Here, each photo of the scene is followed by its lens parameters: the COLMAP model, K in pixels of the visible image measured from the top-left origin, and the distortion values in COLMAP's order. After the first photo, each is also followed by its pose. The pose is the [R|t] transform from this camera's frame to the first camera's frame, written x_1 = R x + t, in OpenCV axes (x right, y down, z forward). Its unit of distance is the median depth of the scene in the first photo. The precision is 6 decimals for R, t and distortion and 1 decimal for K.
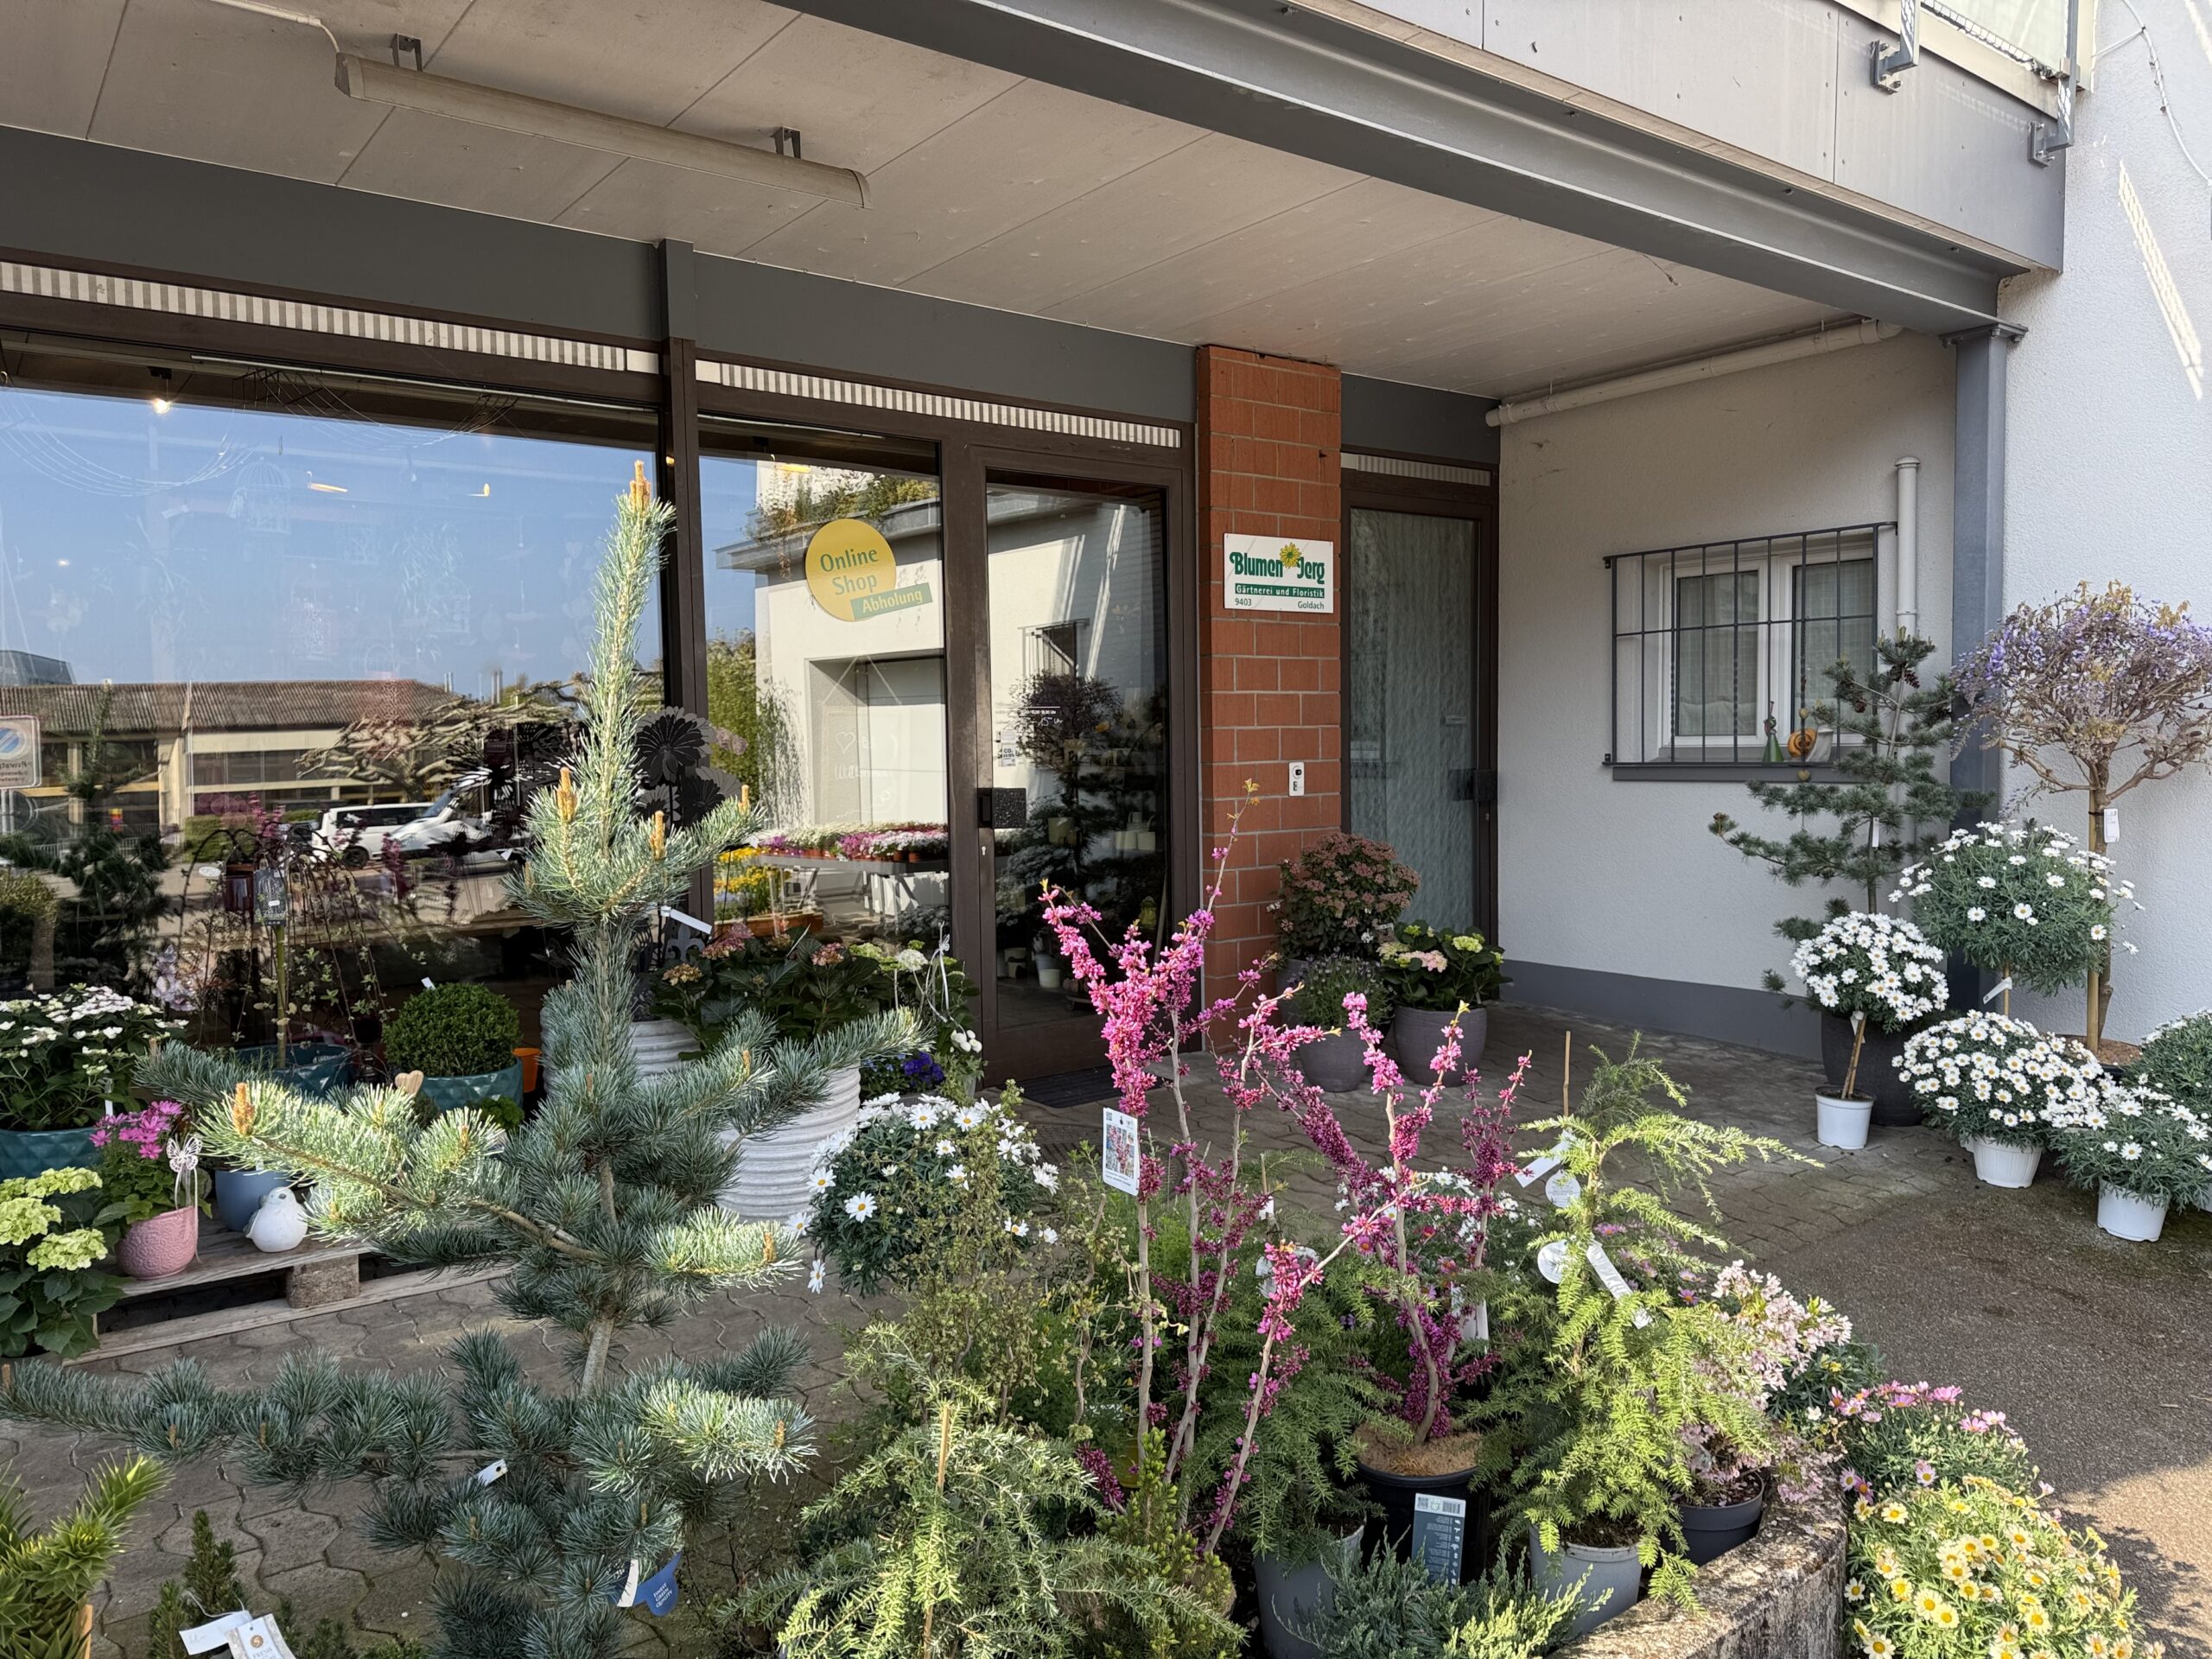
lens RADIAL K [[1561.1, 0, 1106.0], [0, 1561.1, 829.5], [0, 0, 1]] dist [0.061395, -0.001571]
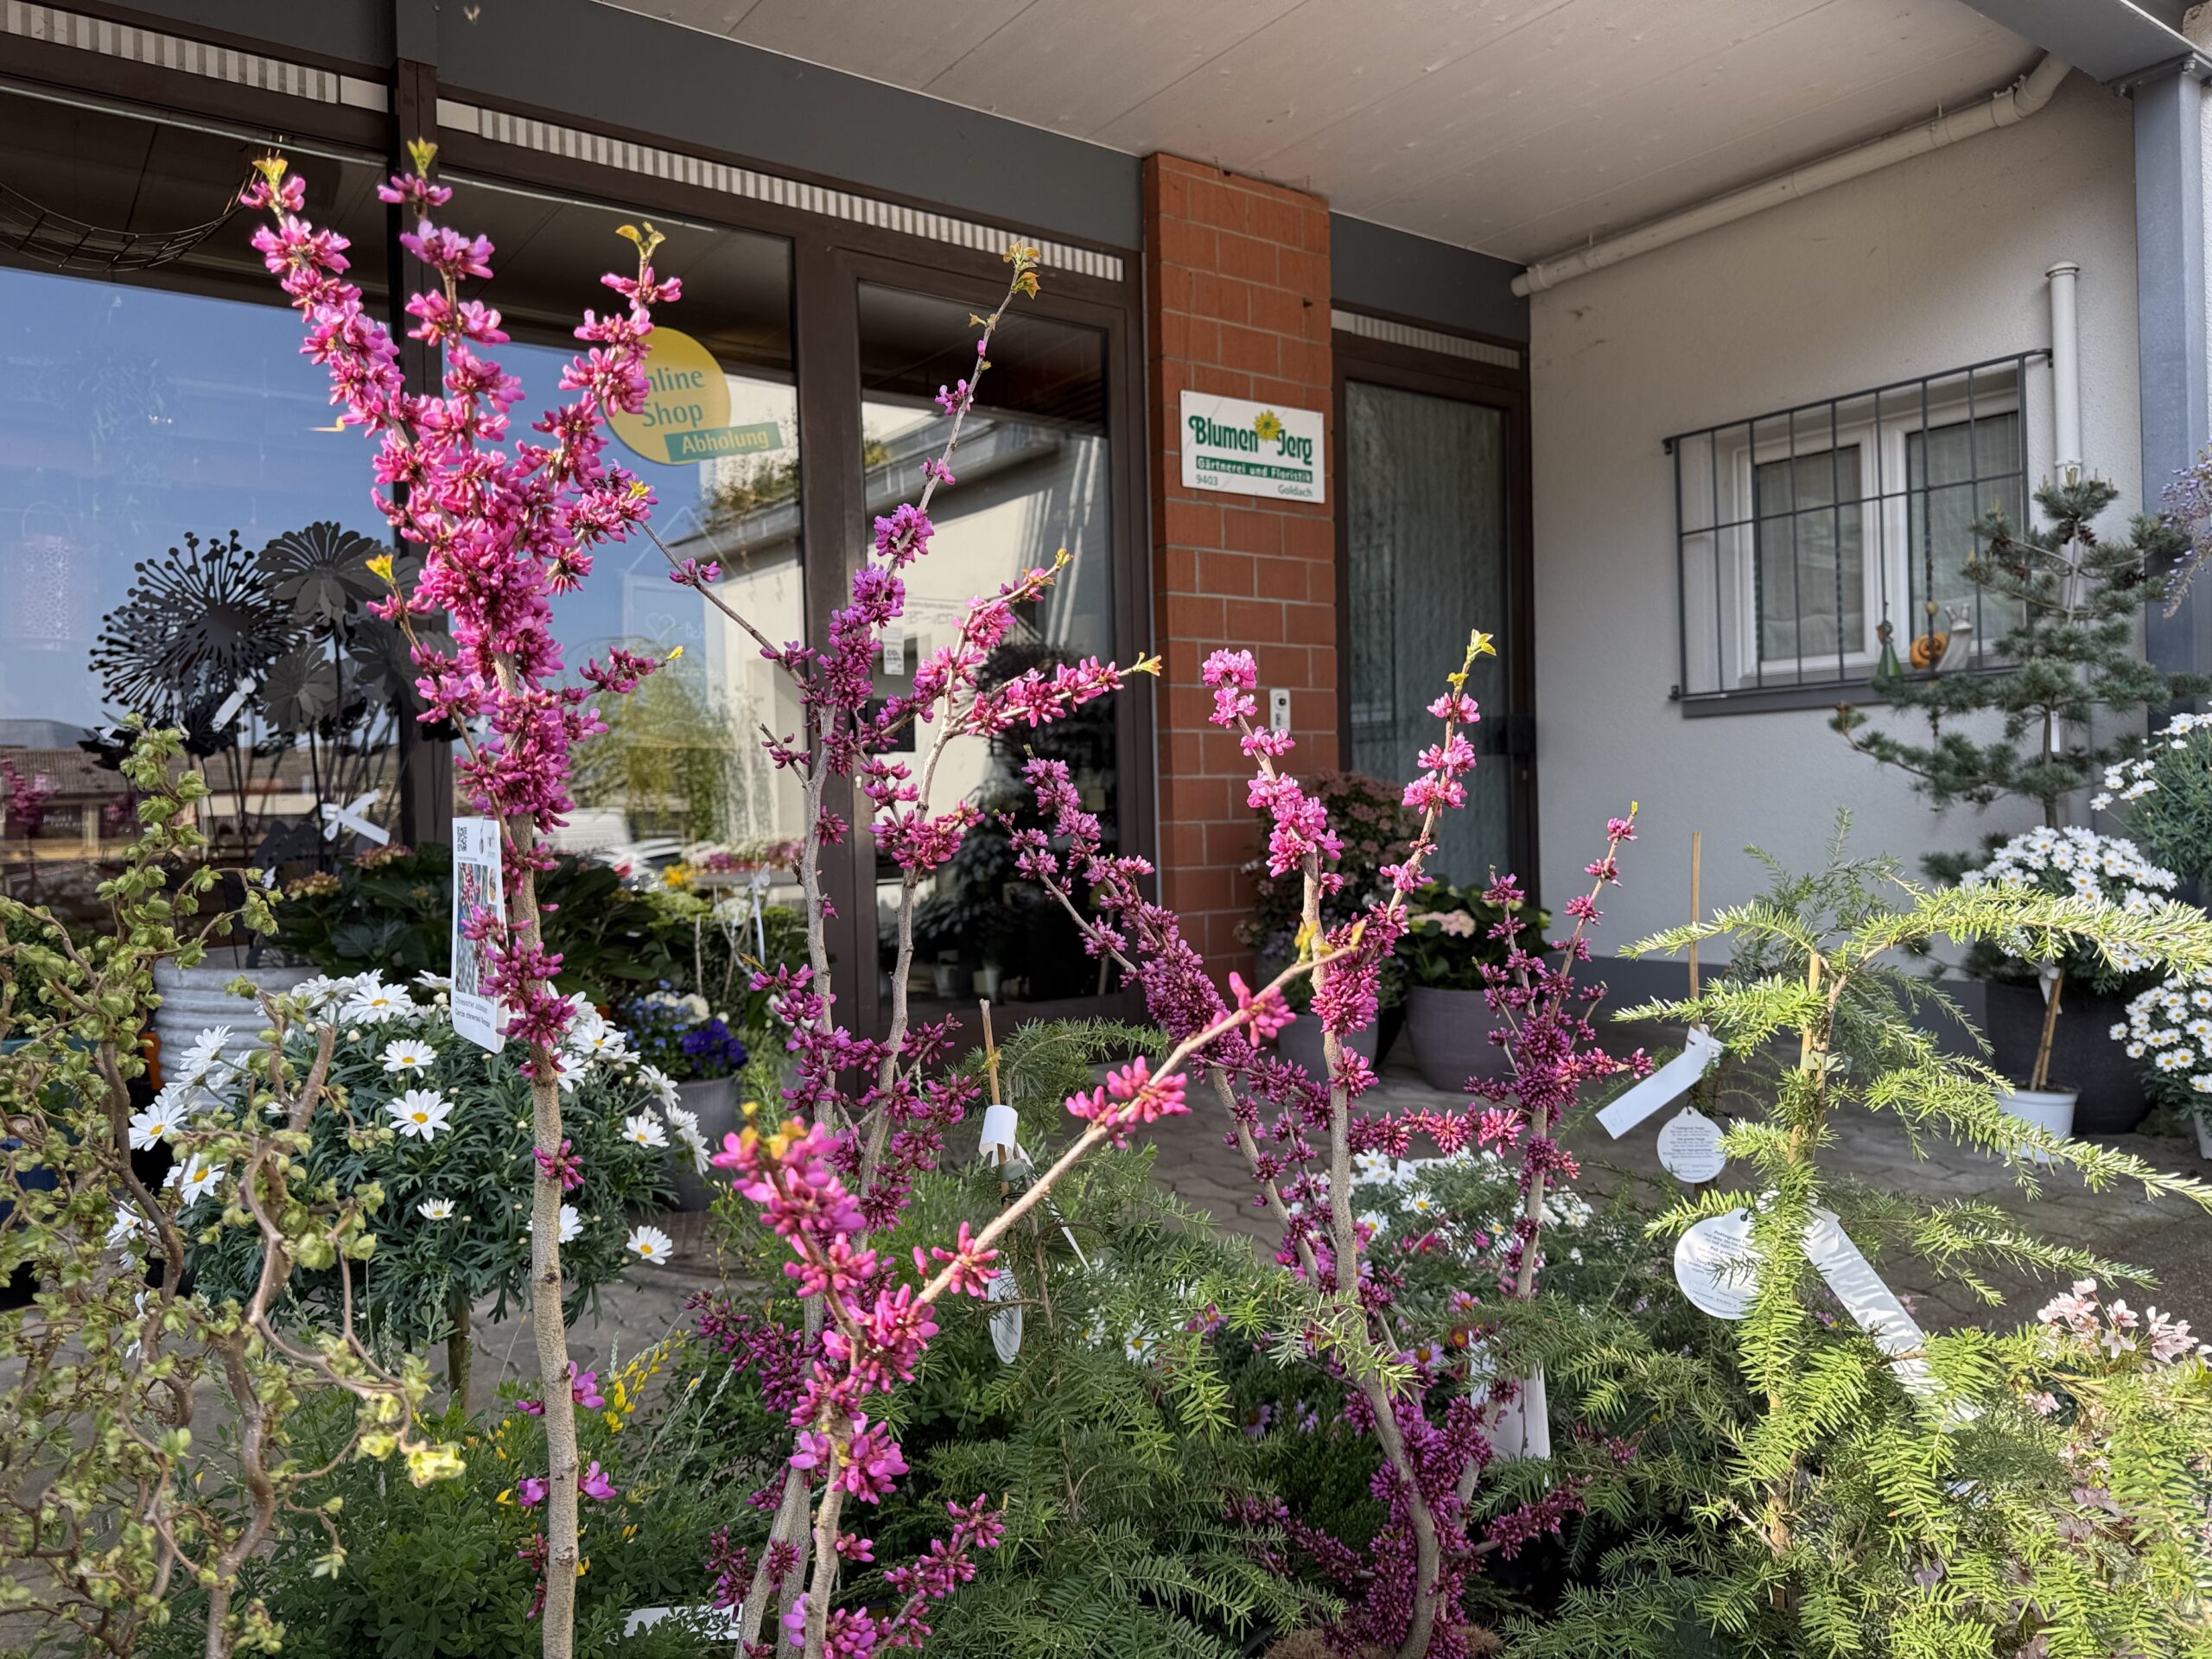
lens RADIAL K [[1581.8, 0, 1111.4], [0, 1581.8, 819.3], [0, 0, 1]] dist [0.026641, 0.004698]
pose [[0.999848, -0.007934, -0.015504, 0.057899], [0.007080, 0.998493, -0.054418, 0.076373], [0.015913, 0.054300, 0.998398, 0.246386]]
